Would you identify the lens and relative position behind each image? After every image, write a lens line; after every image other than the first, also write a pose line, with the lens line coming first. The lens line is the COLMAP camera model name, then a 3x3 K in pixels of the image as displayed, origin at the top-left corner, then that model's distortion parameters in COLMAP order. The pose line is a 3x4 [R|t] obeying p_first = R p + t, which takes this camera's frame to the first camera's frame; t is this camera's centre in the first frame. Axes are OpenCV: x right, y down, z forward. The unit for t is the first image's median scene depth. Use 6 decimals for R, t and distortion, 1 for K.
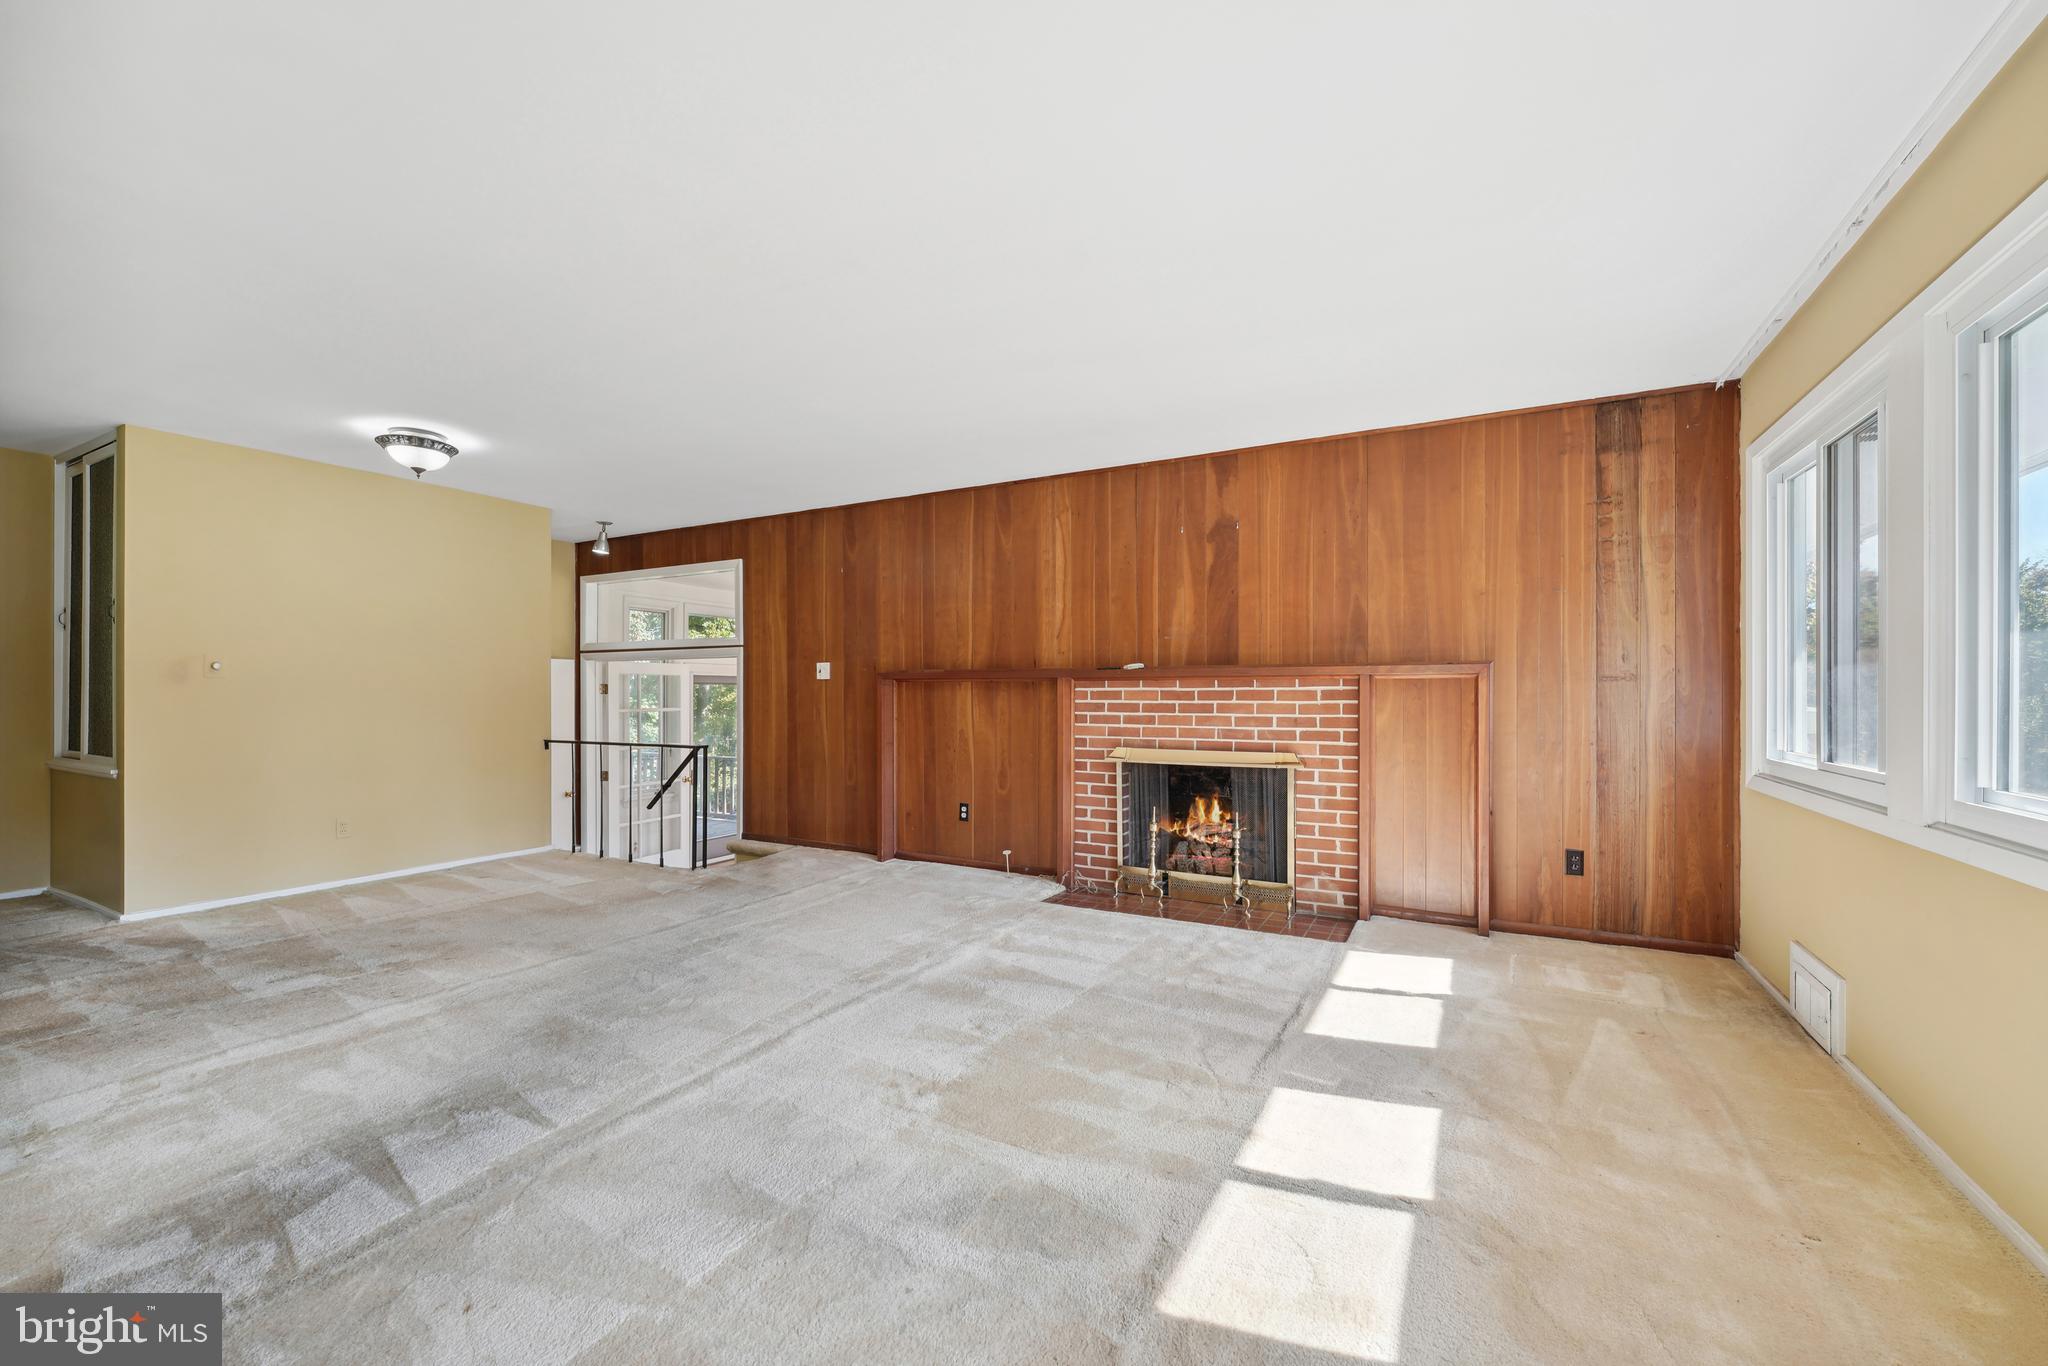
lens RADIAL K [[817.3, 0, 1026.3], [0, 817.3, 693.5], [0, 0, 1]] dist [-0.002691, 0.000466]
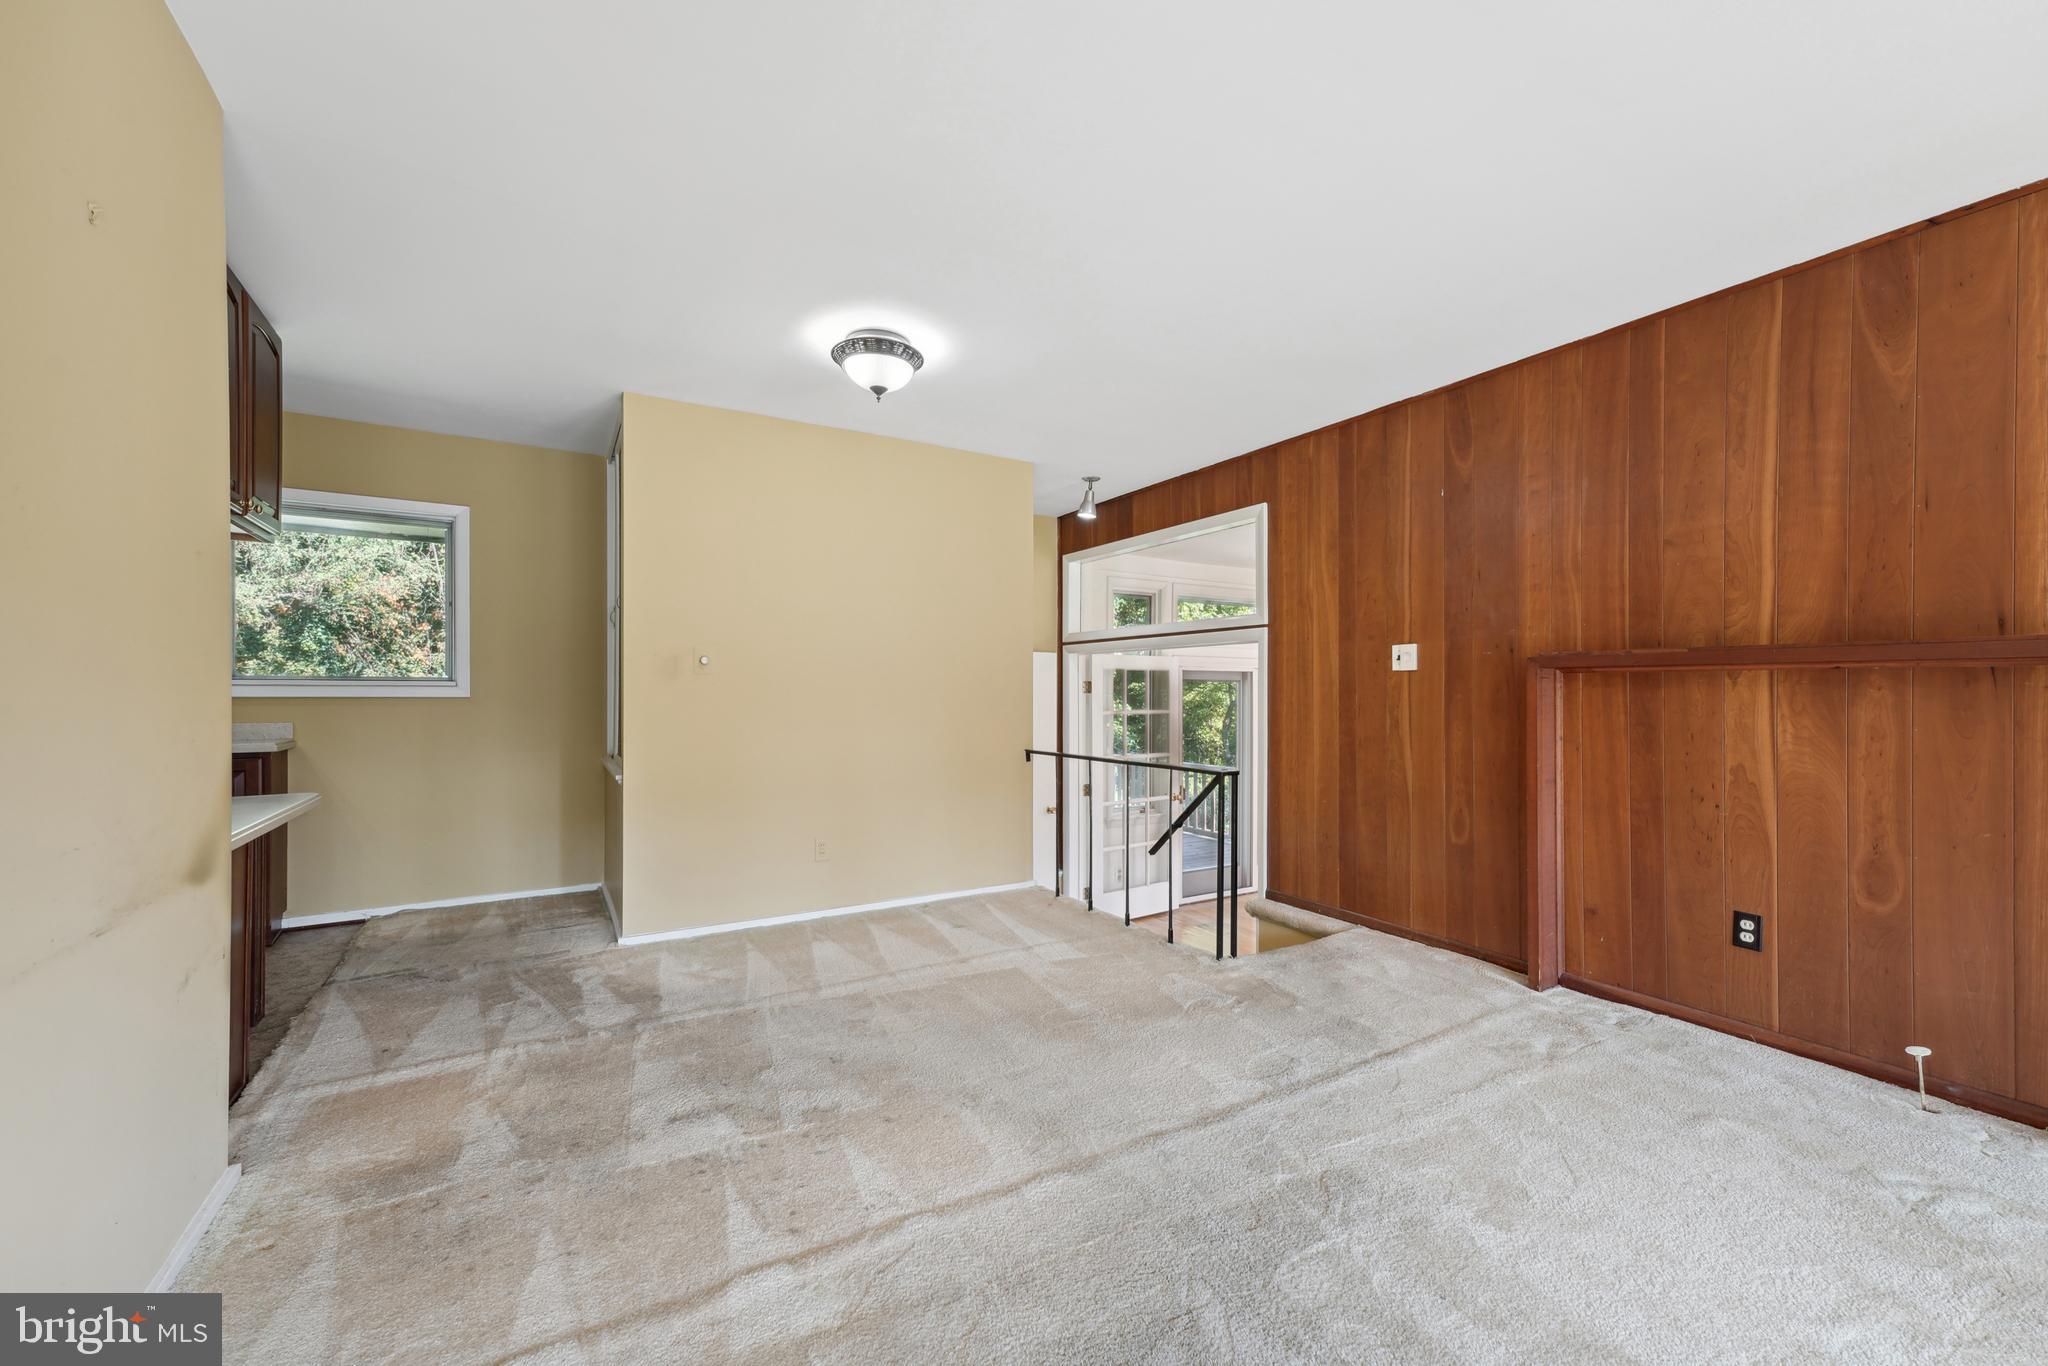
lens RADIAL K [[817.3, 0, 1028.1], [0, 817.3, 688.8], [0, 0, 1]] dist [-0.002691, 0.000466]
pose [[0.861203, -0.000246, -0.508261, -0.195663], [-0.002124, 0.999989, -0.004083, -0.000012], [0.508256, 0.004596, 0.861194, 0.335622]]
